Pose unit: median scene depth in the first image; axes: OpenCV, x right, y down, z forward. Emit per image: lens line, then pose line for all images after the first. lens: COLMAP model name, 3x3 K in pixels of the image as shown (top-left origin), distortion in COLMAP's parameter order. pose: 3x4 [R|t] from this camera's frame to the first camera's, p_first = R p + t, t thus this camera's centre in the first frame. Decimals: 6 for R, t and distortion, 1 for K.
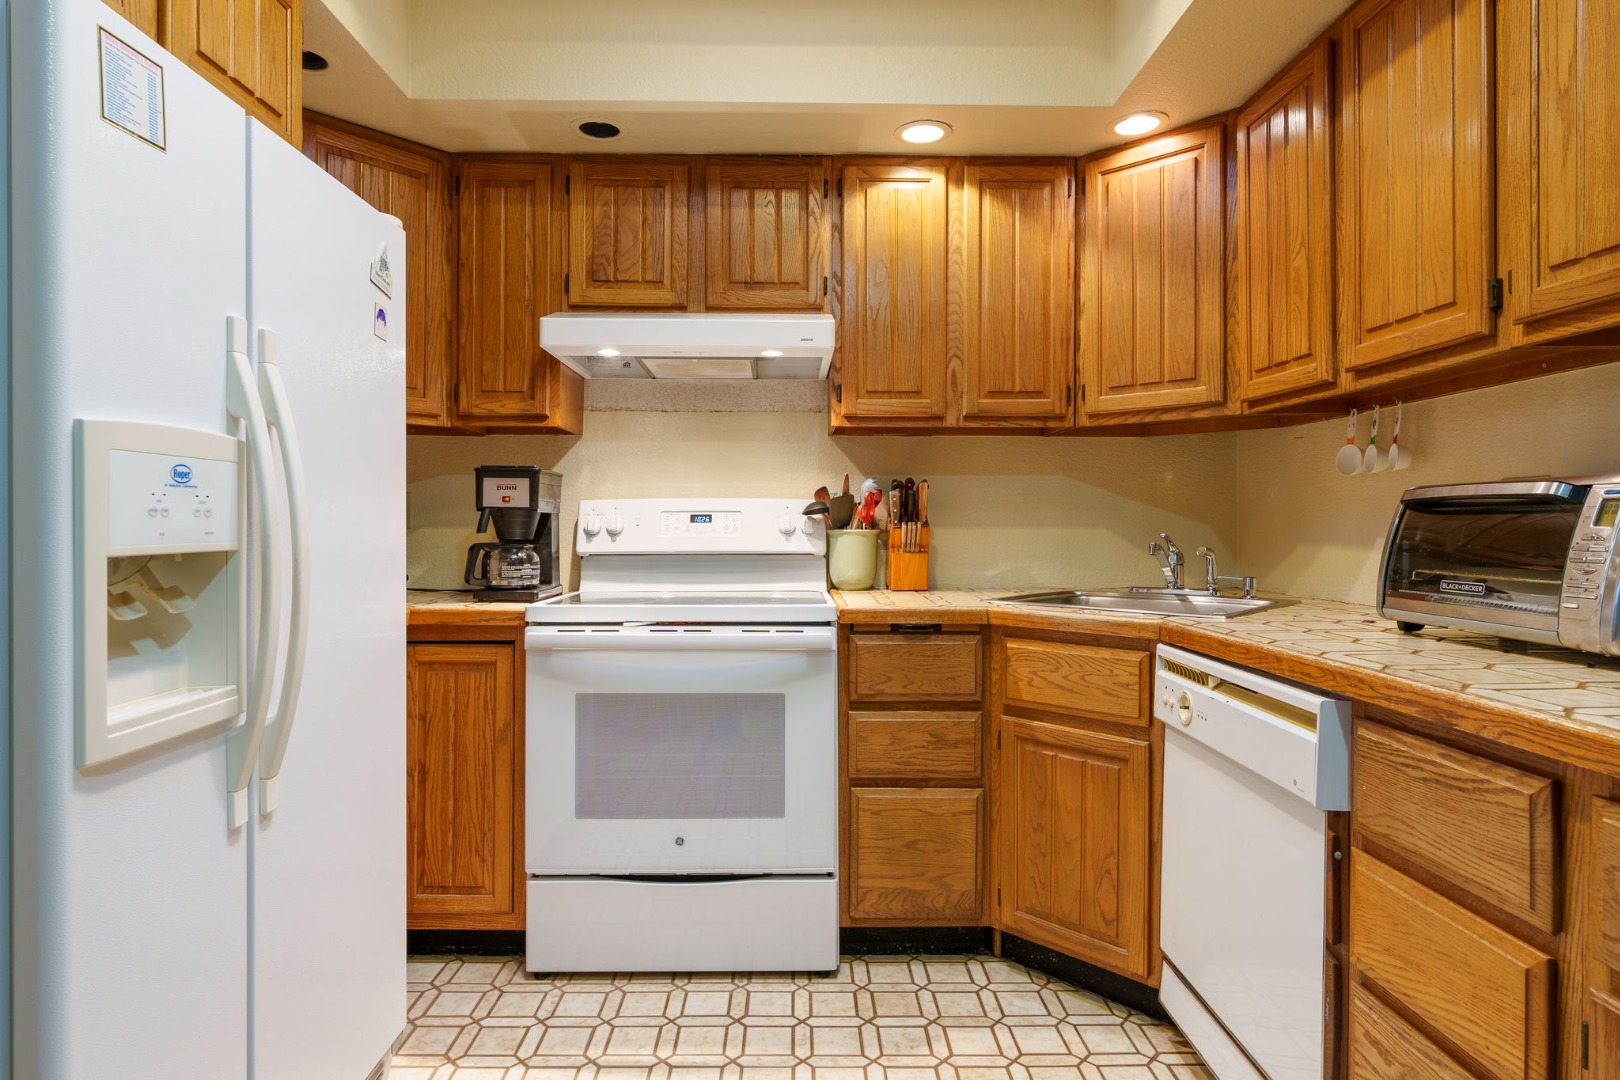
lens RADIAL K [[883.0, 0, 804.8], [0, 883.0, 526.1], [0, 0, 1]] dist [-0.006874, 0.000613]
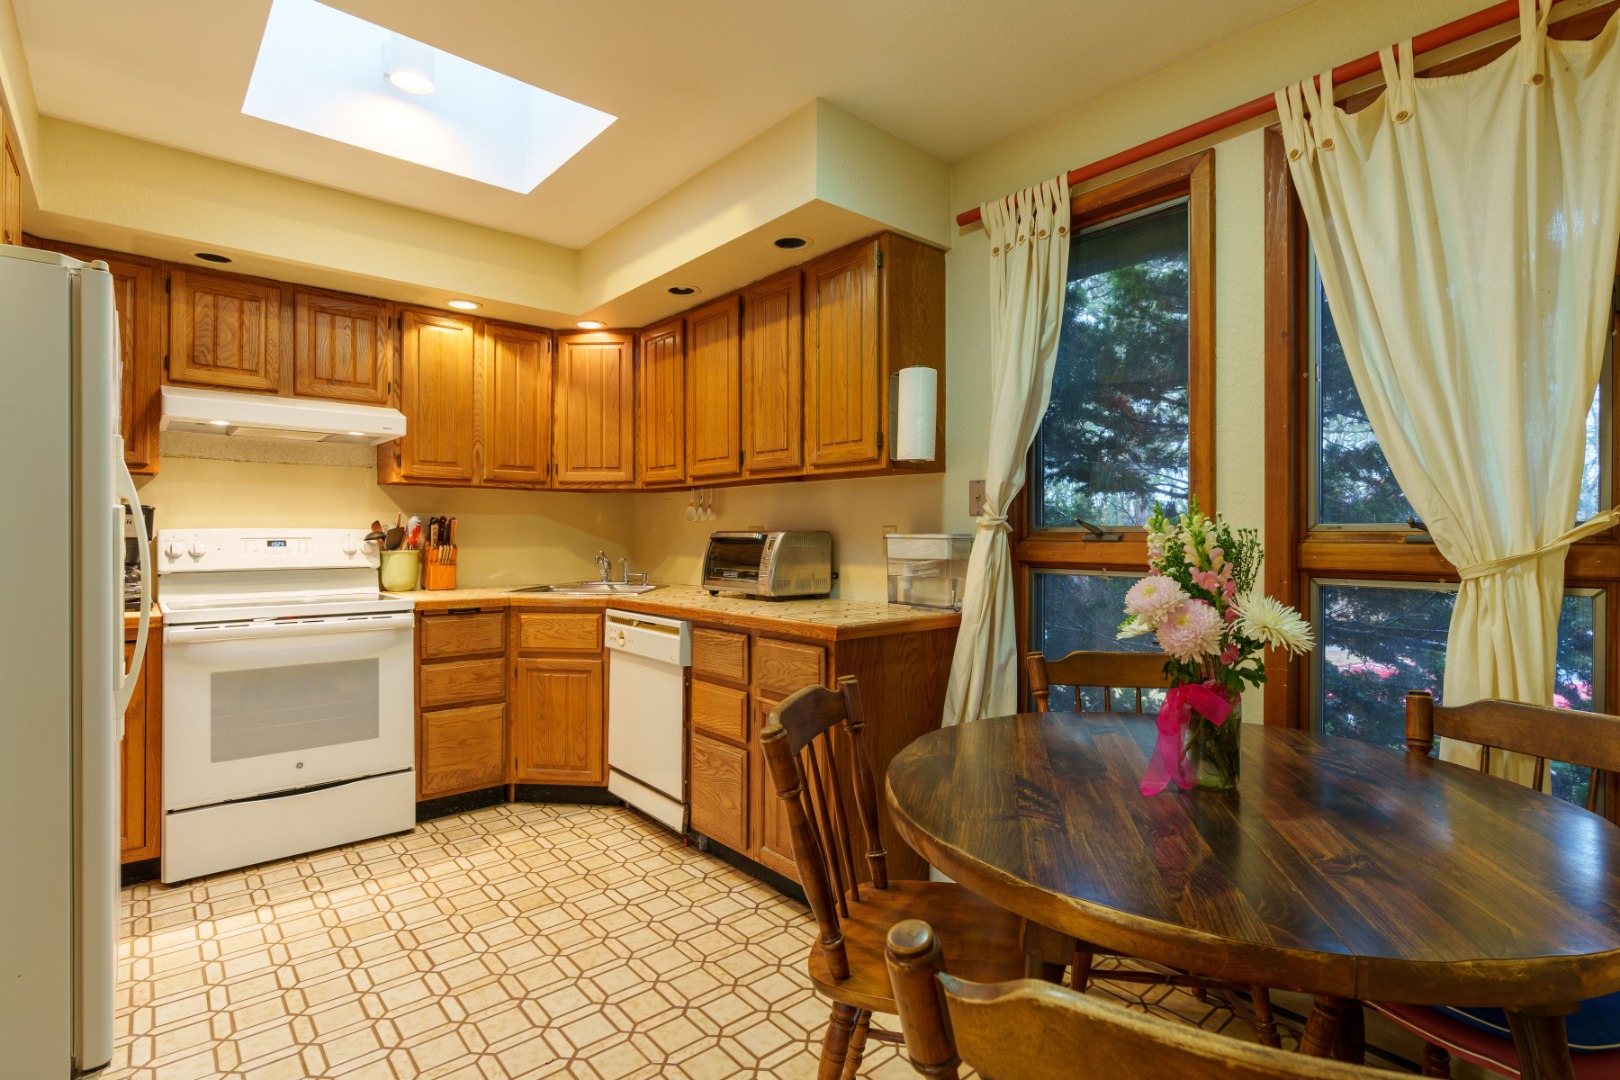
lens RADIAL K [[777.8, 0, 801.3], [0, 777.8, 537.5], [0, 0, 1]] dist [-0.002779, 0.000068]
pose [[0.768483, -0.002056, 0.639867, -0.320857], [0.000304, 0.999996, 0.002849, -0.025652], [-0.639870, -0.001995, 0.768480, -0.520040]]
